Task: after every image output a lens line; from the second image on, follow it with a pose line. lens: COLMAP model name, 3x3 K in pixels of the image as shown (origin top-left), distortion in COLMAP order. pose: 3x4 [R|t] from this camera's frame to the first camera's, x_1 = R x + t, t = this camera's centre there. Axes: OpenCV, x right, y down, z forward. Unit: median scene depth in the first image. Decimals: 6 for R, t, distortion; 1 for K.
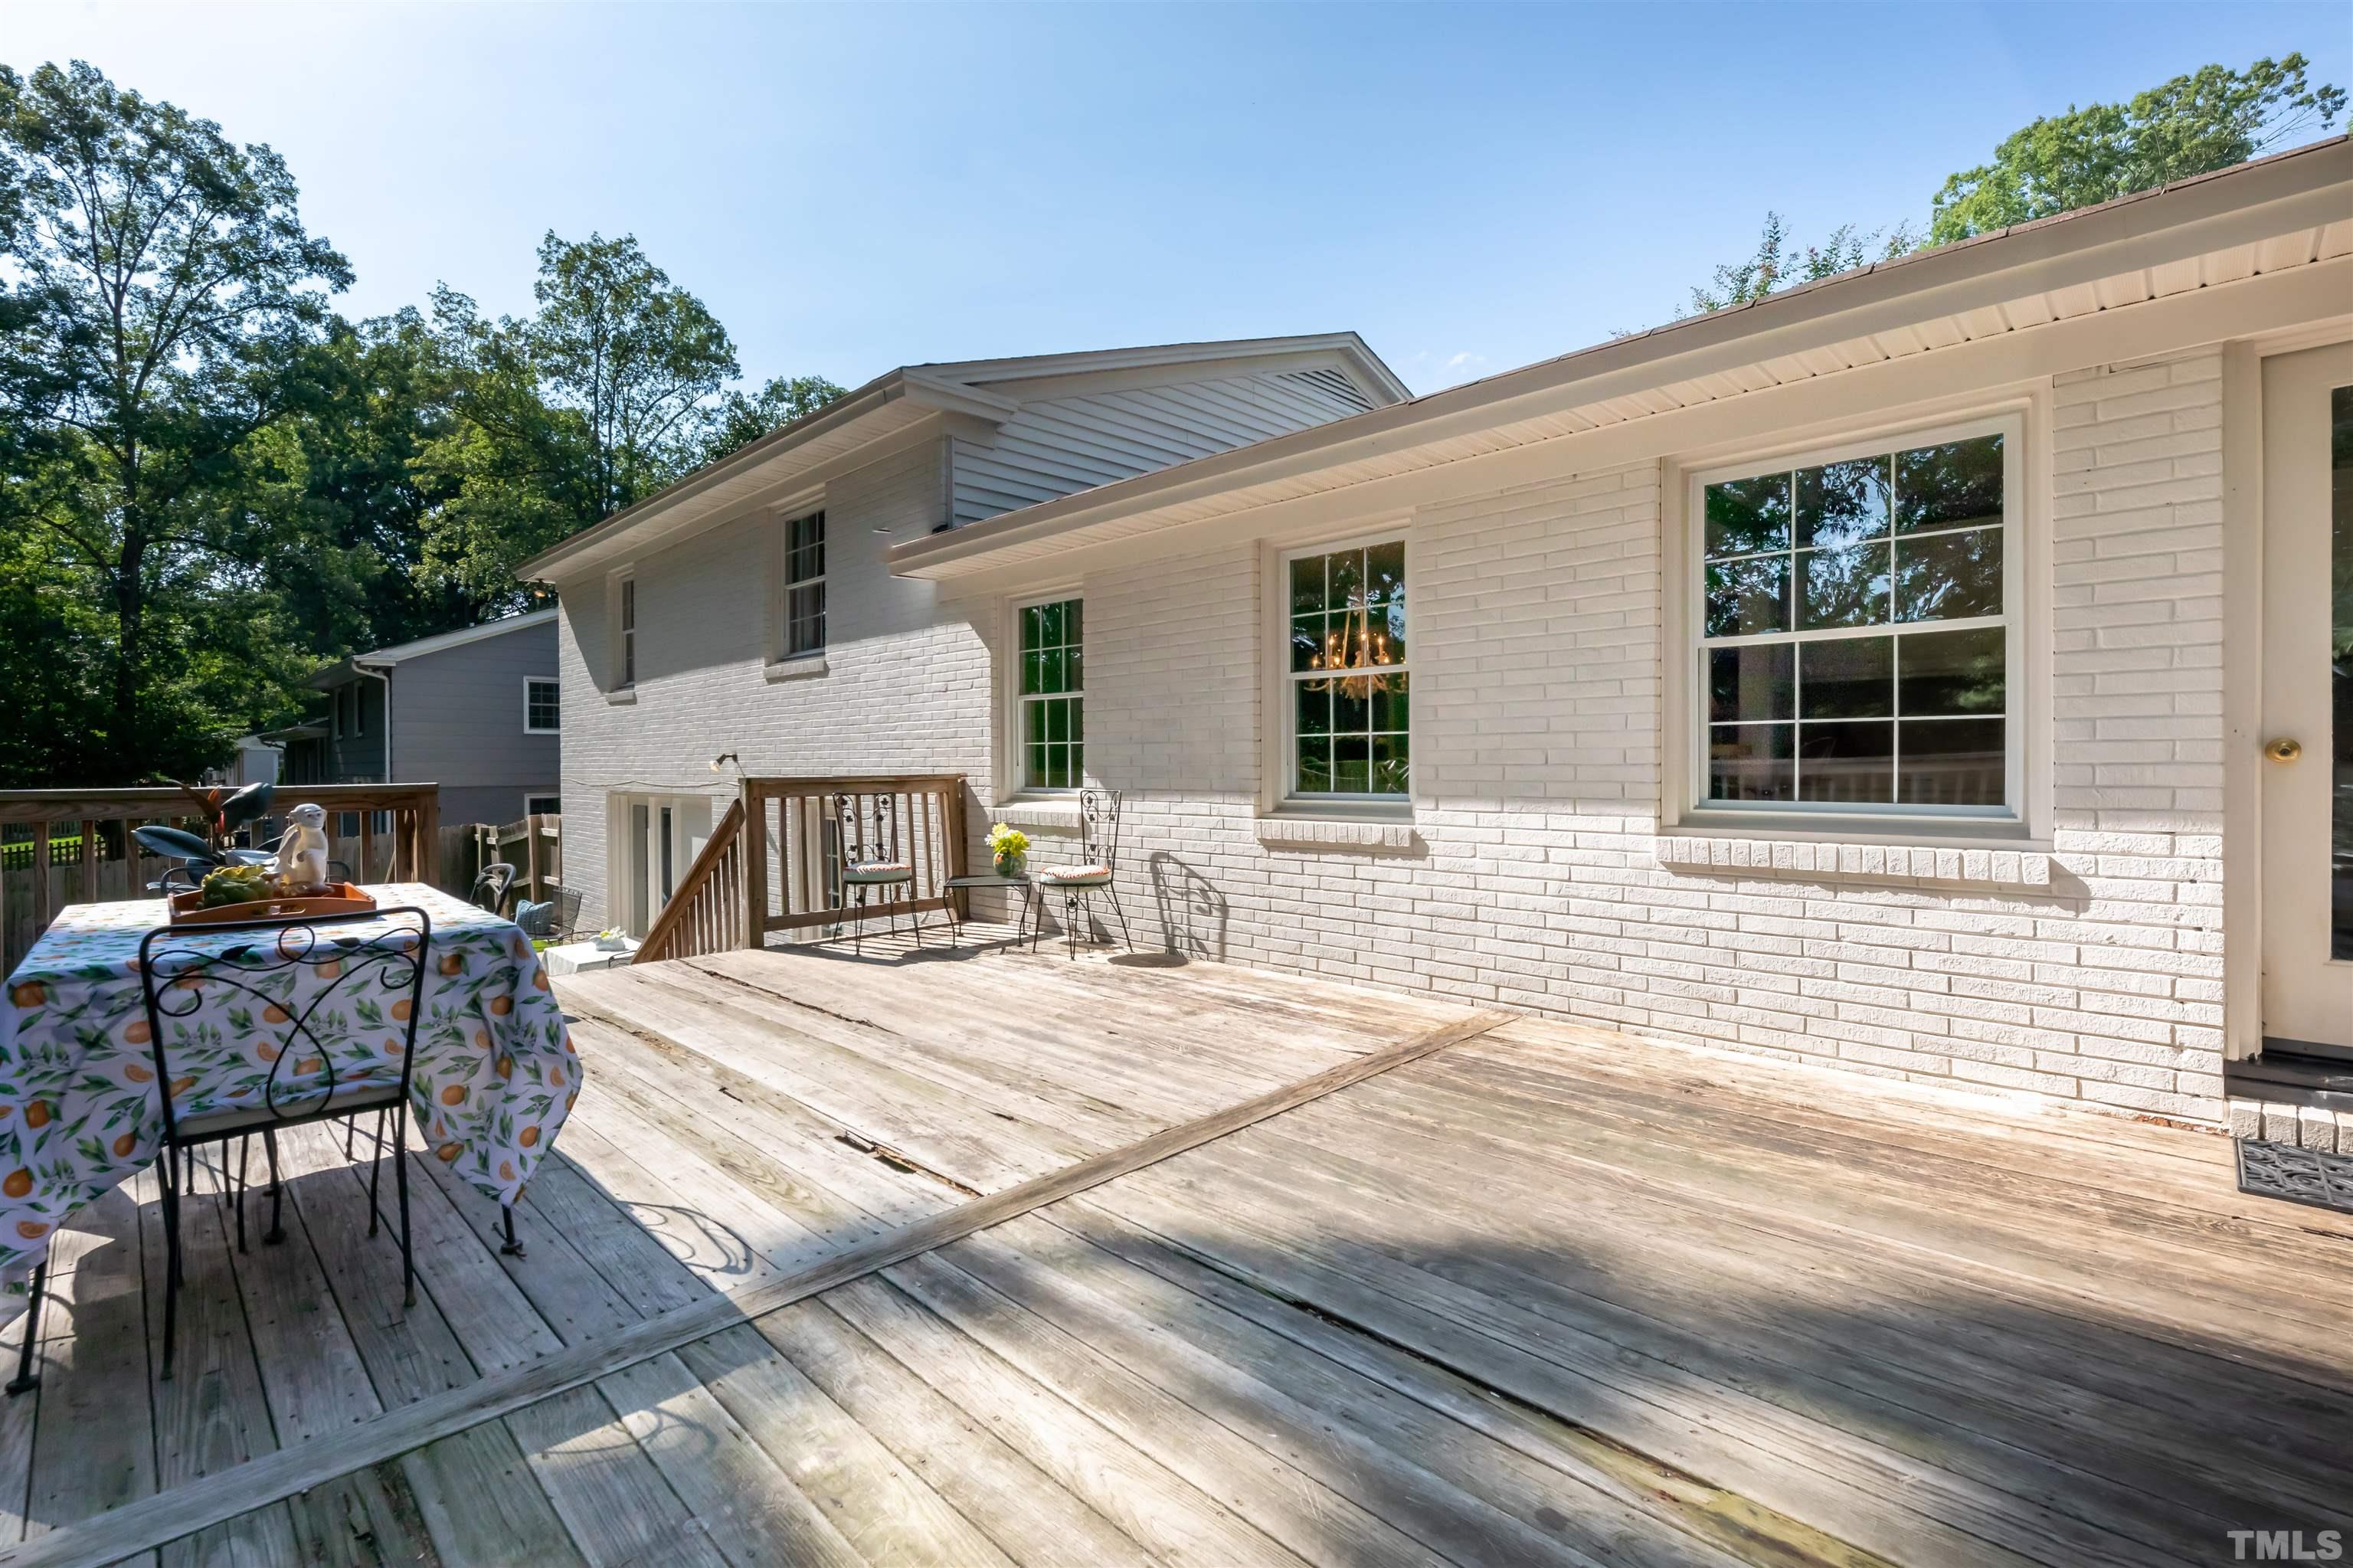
lens RADIAL K [[1029.7, 0, 1130.3], [0, 1029.7, 772.0], [0, 0, 1]] dist [0.000519, -0.000387]
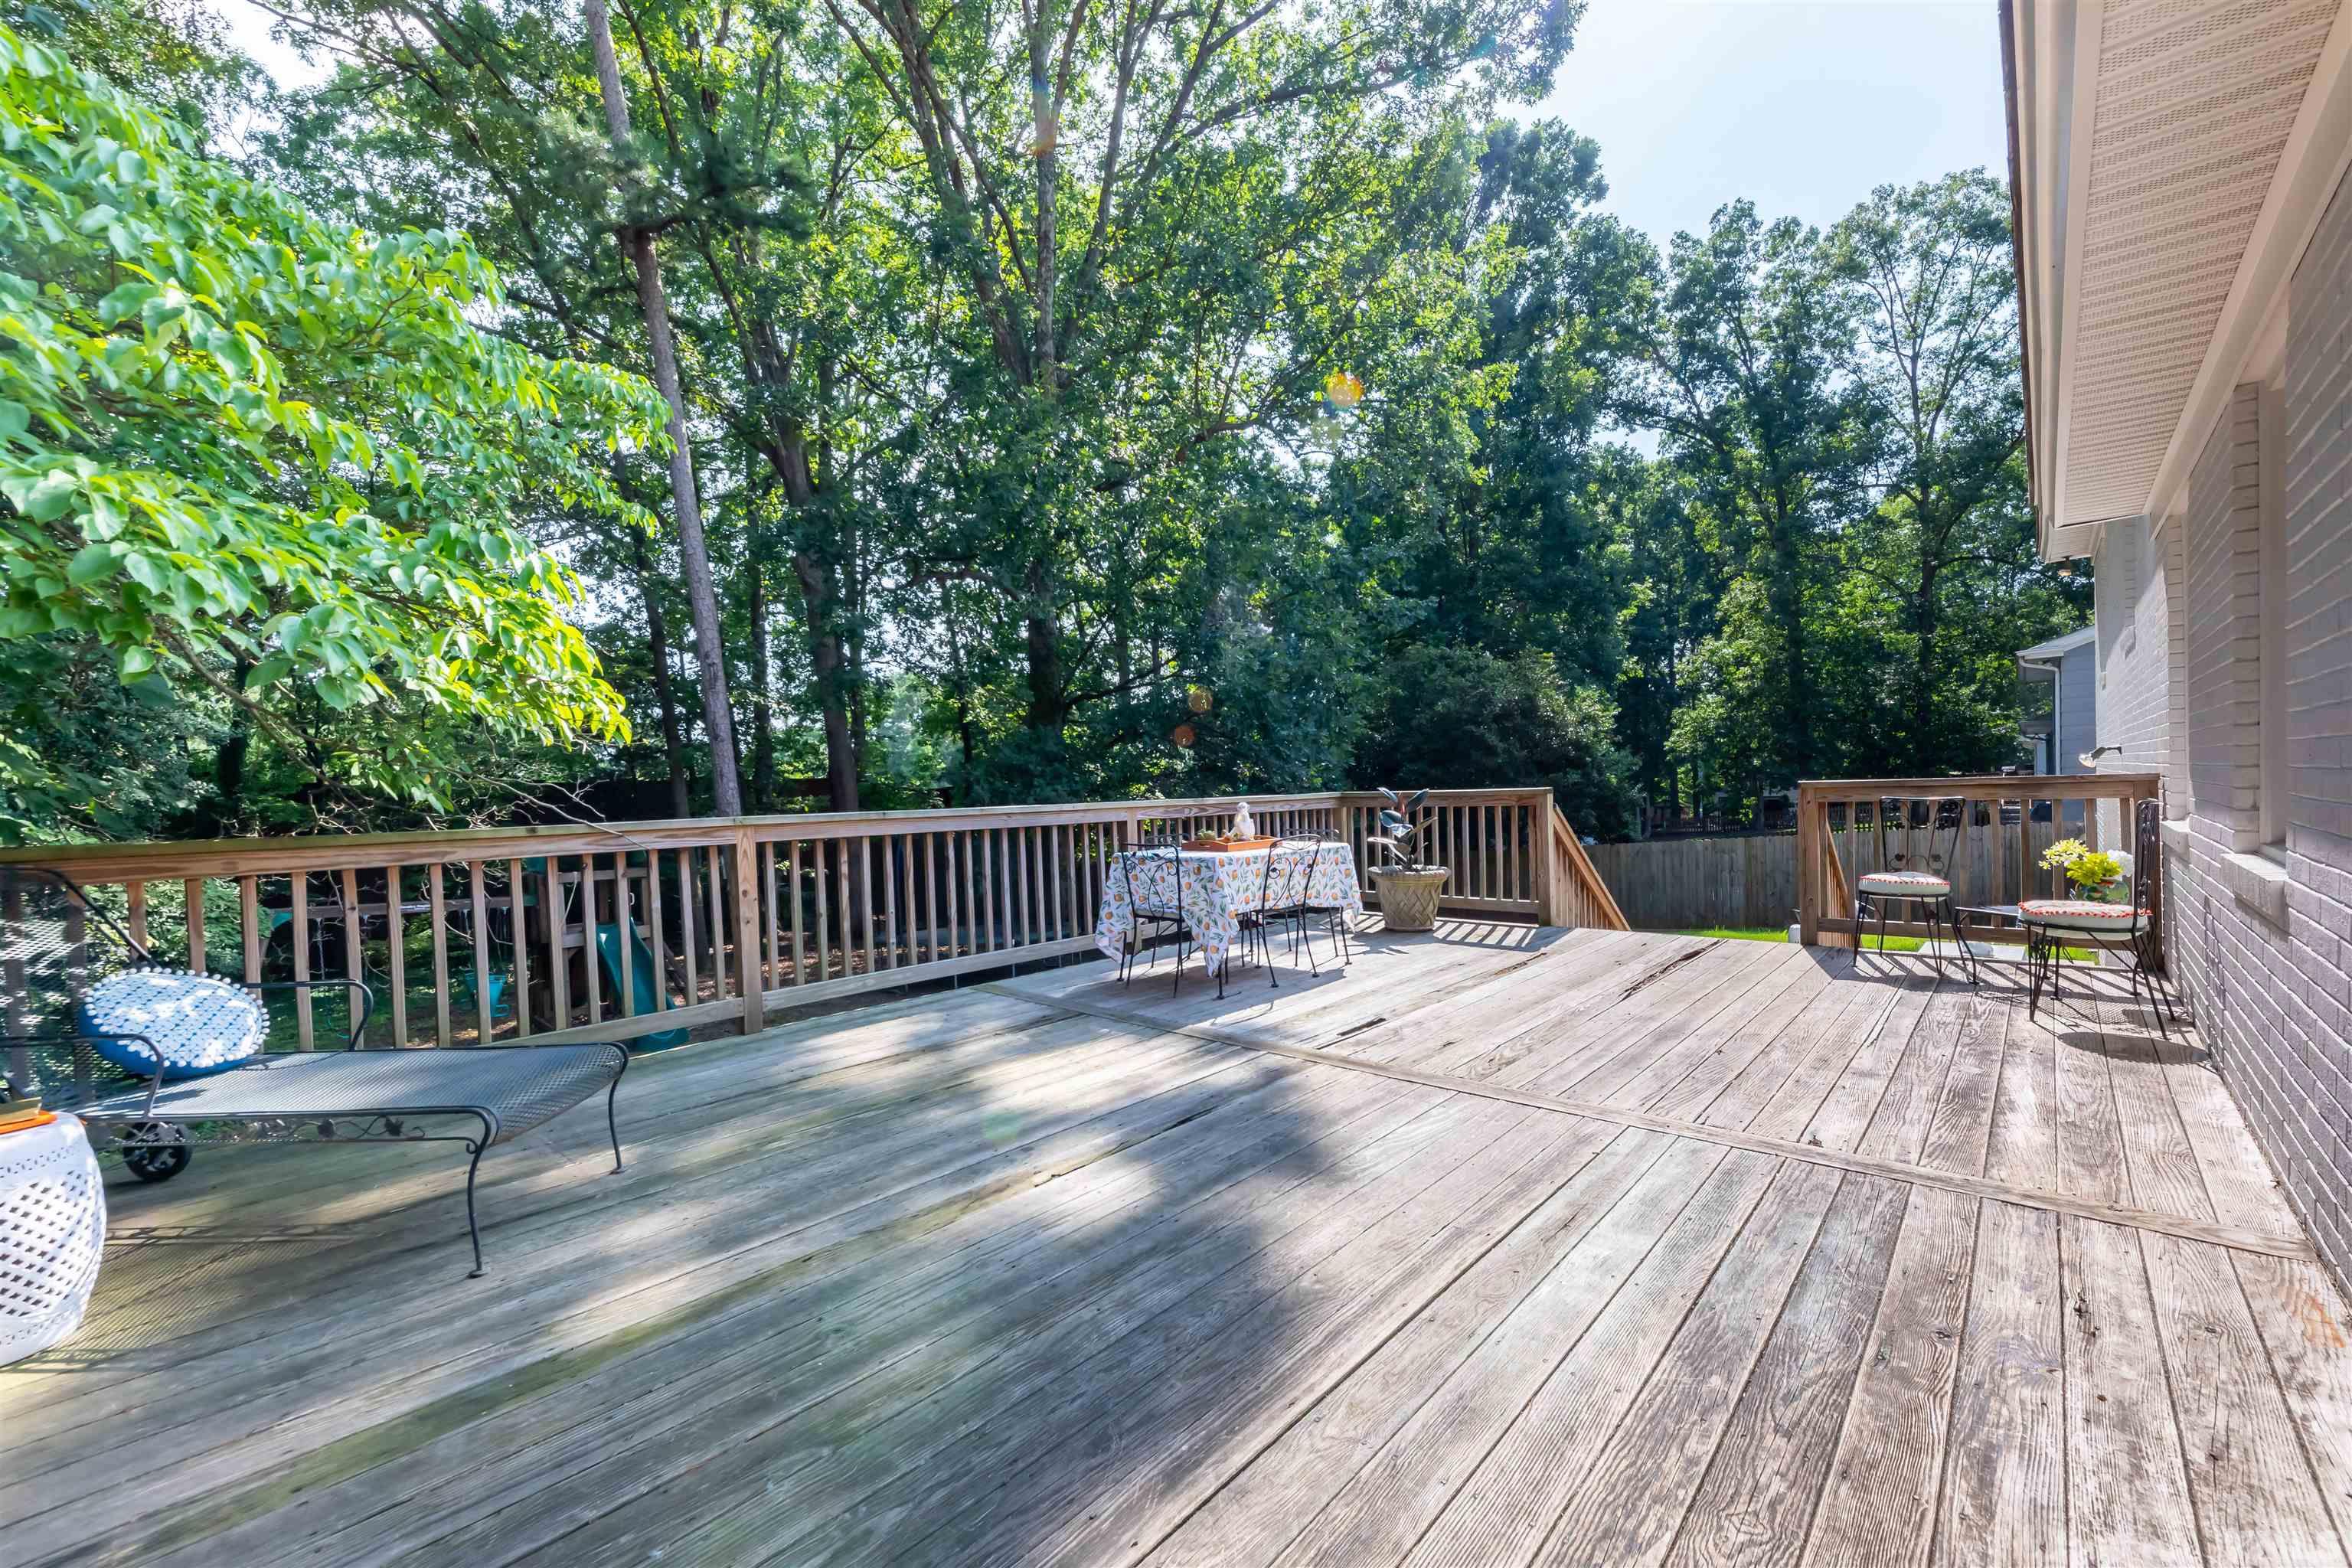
lens RADIAL K [[960.7, 0, 1109.4], [0, 960.7, 791.0], [0, 0, 1]] dist [0.003697, -0.000975]
pose [[0.008116, 0.009206, -0.999925, 0.522030], [0.020715, 0.999741, 0.009373, -0.007902], [0.999752, -0.020789, 0.007923, 0.251062]]
